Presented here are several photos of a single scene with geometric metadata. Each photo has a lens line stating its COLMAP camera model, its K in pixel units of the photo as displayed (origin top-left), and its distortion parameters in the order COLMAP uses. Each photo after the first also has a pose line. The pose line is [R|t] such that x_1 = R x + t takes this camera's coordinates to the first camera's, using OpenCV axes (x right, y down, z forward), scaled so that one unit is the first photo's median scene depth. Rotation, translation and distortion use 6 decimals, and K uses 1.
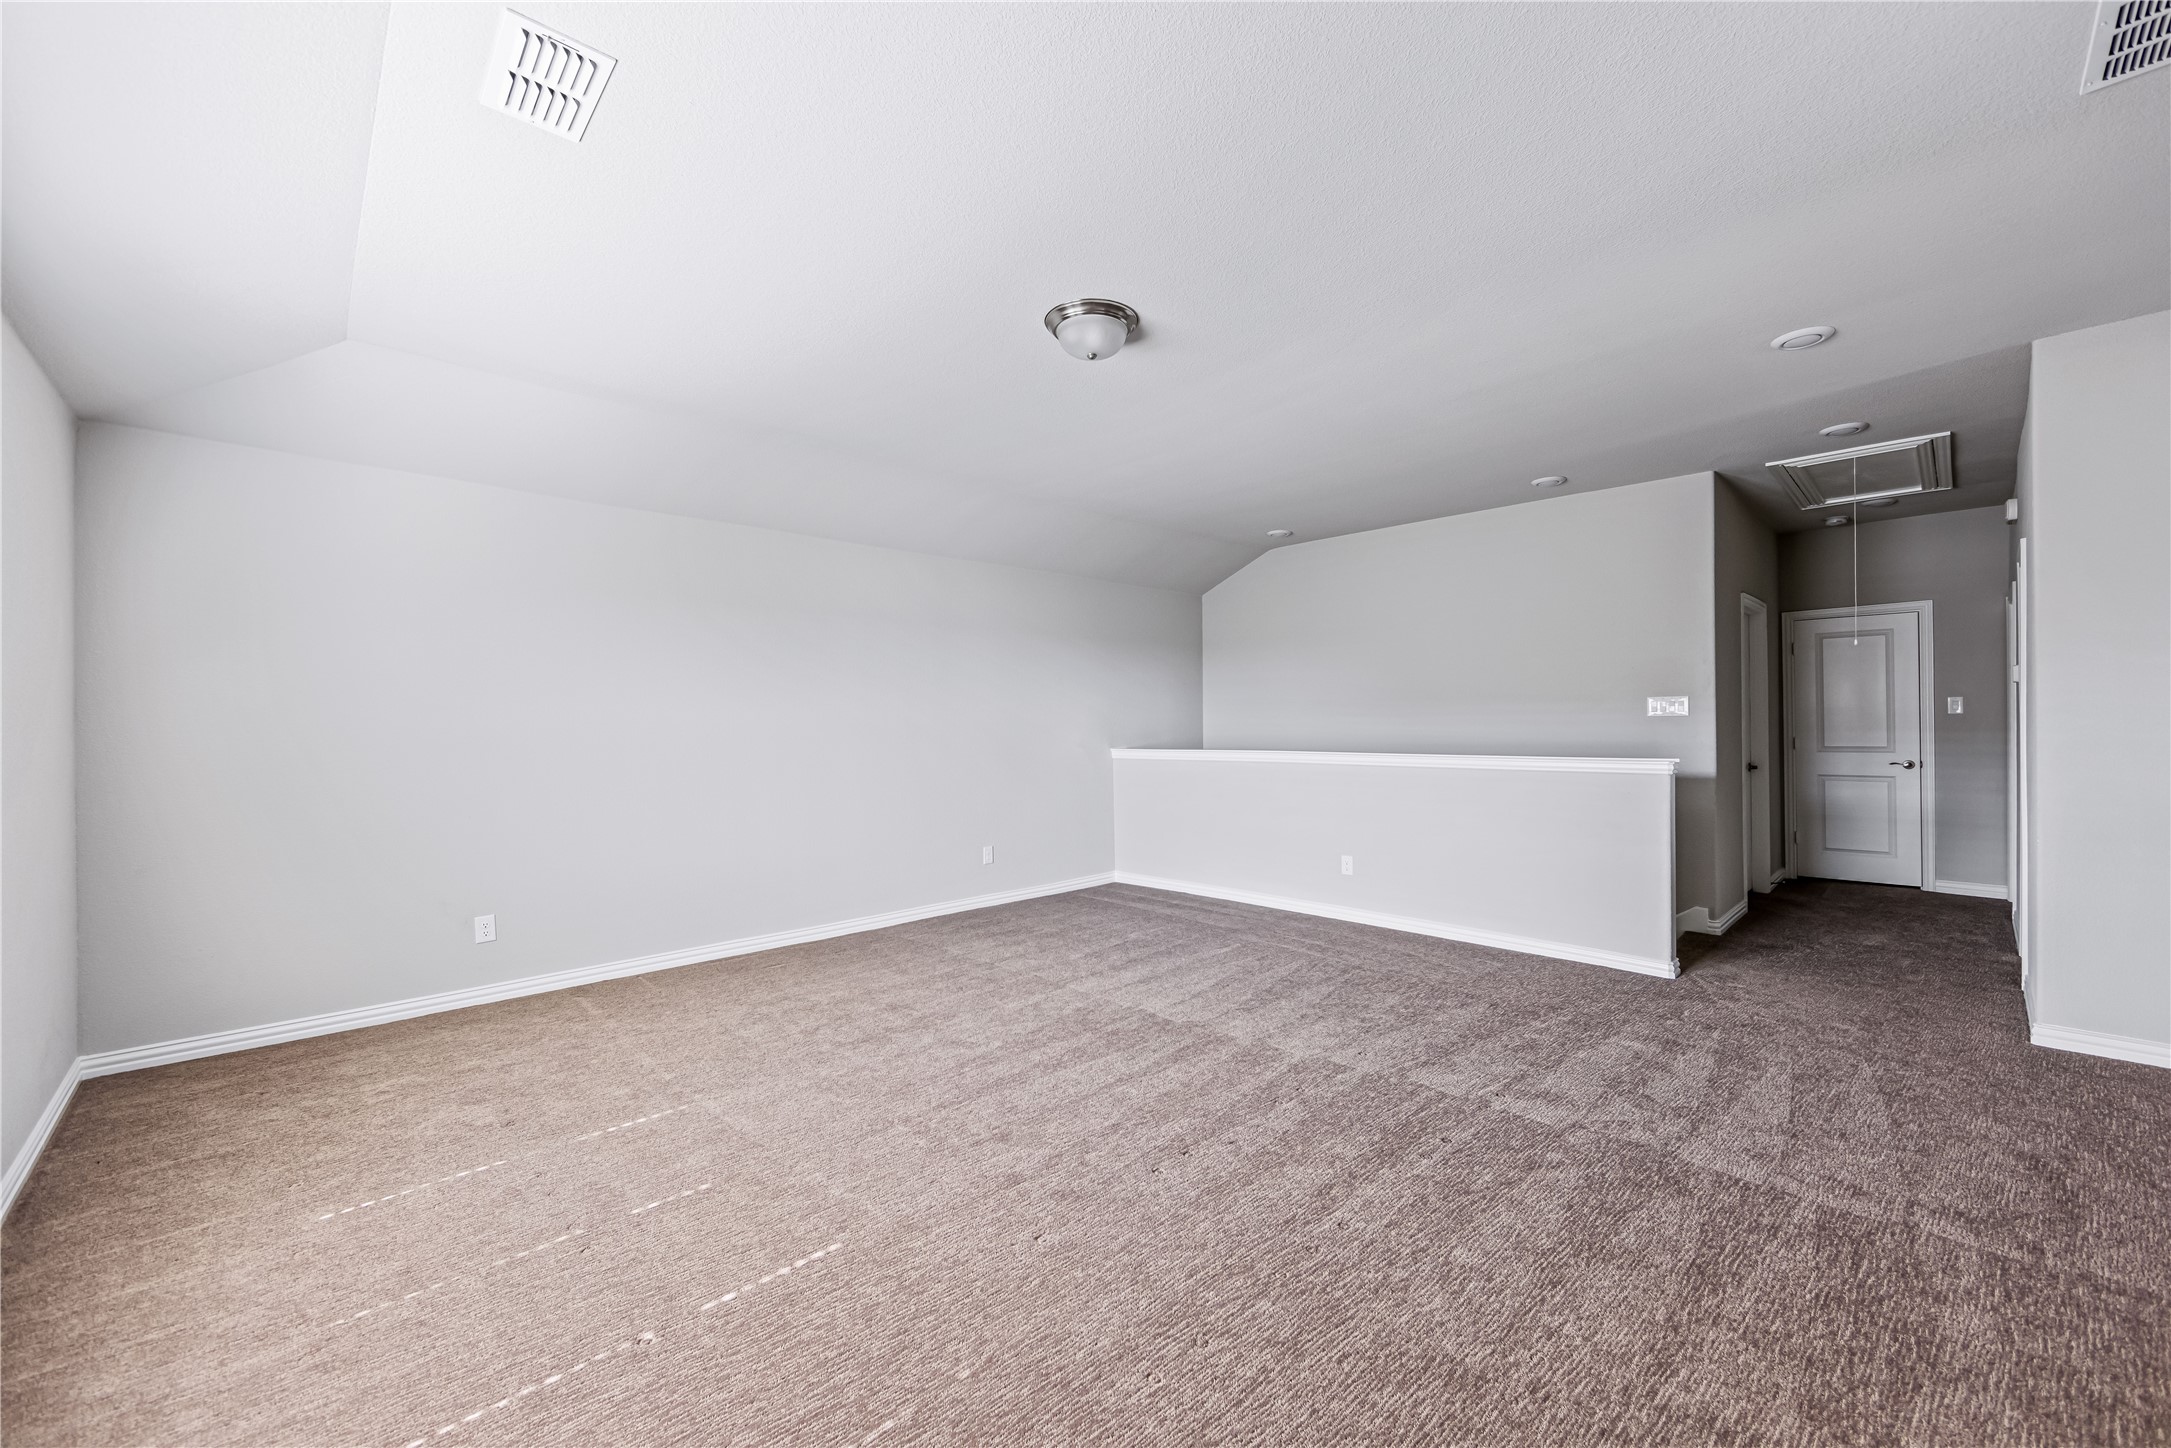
lens RADIAL K [[855.4, 0, 1095.7], [0, 855.4, 723.1], [0, 0, 1]] dist [-0.002266, -0.000504]
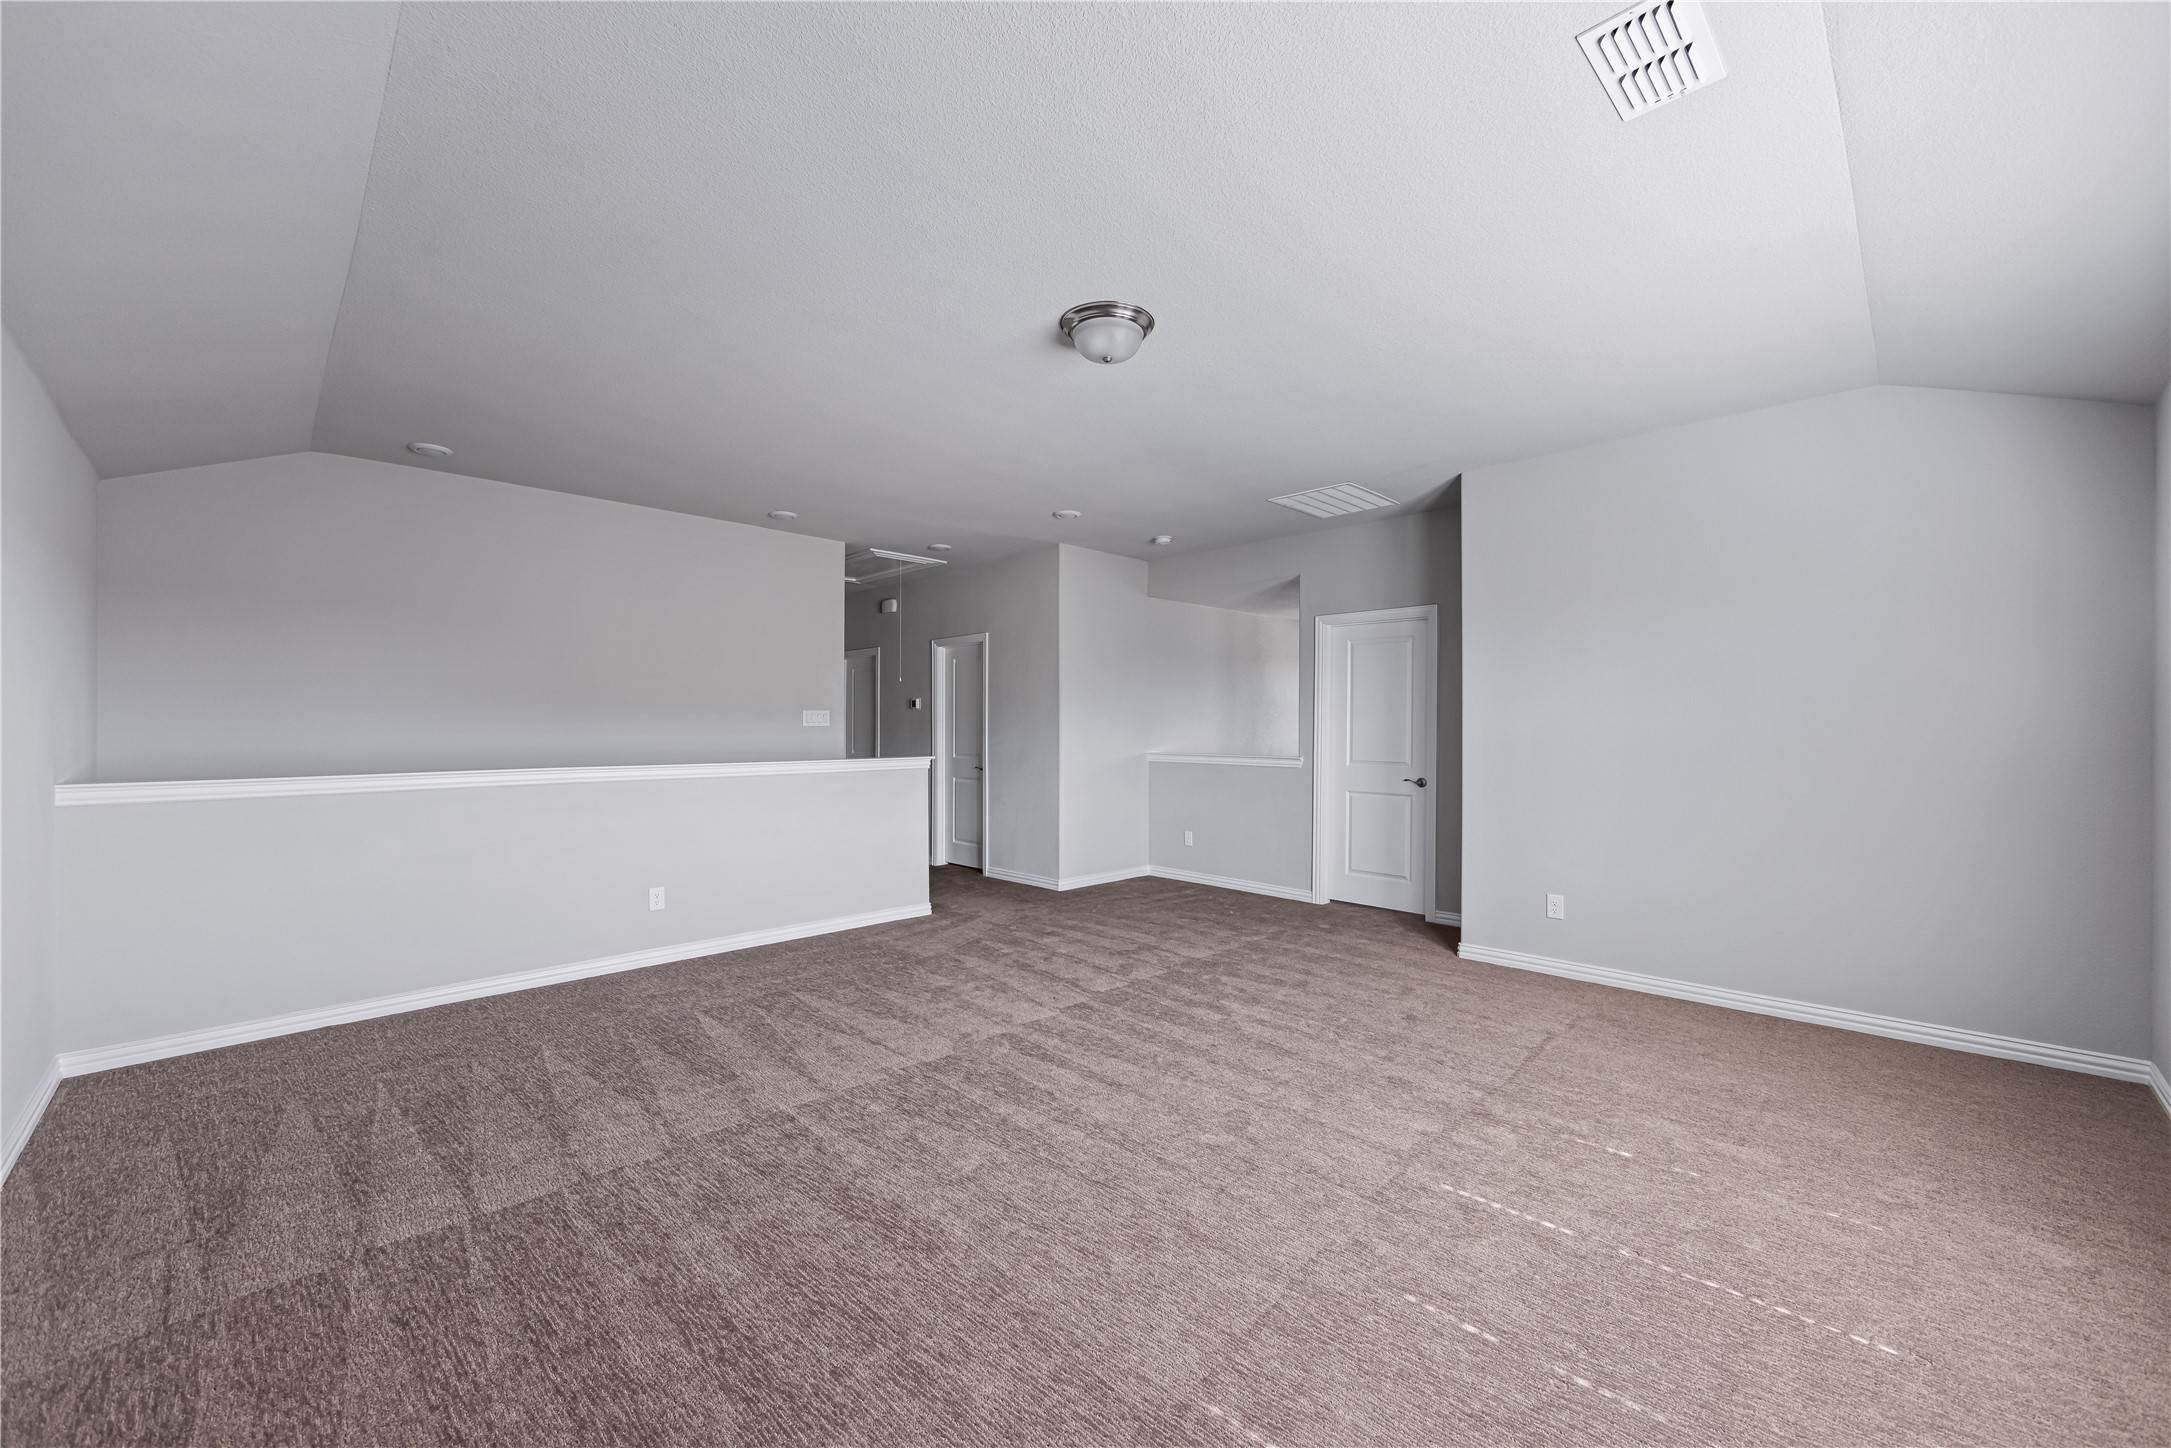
lens RADIAL K [[855.4, 0, 1095.3], [0, 855.4, 727.2], [0, 0, 1]] dist [-0.002266, -0.000504]
pose [[-0.025974, 0.008248, 0.999629, -0.967768], [0.000782, 0.999966, -0.008230, 0.007080], [-0.999662, 0.000568, -0.025979, 1.013903]]
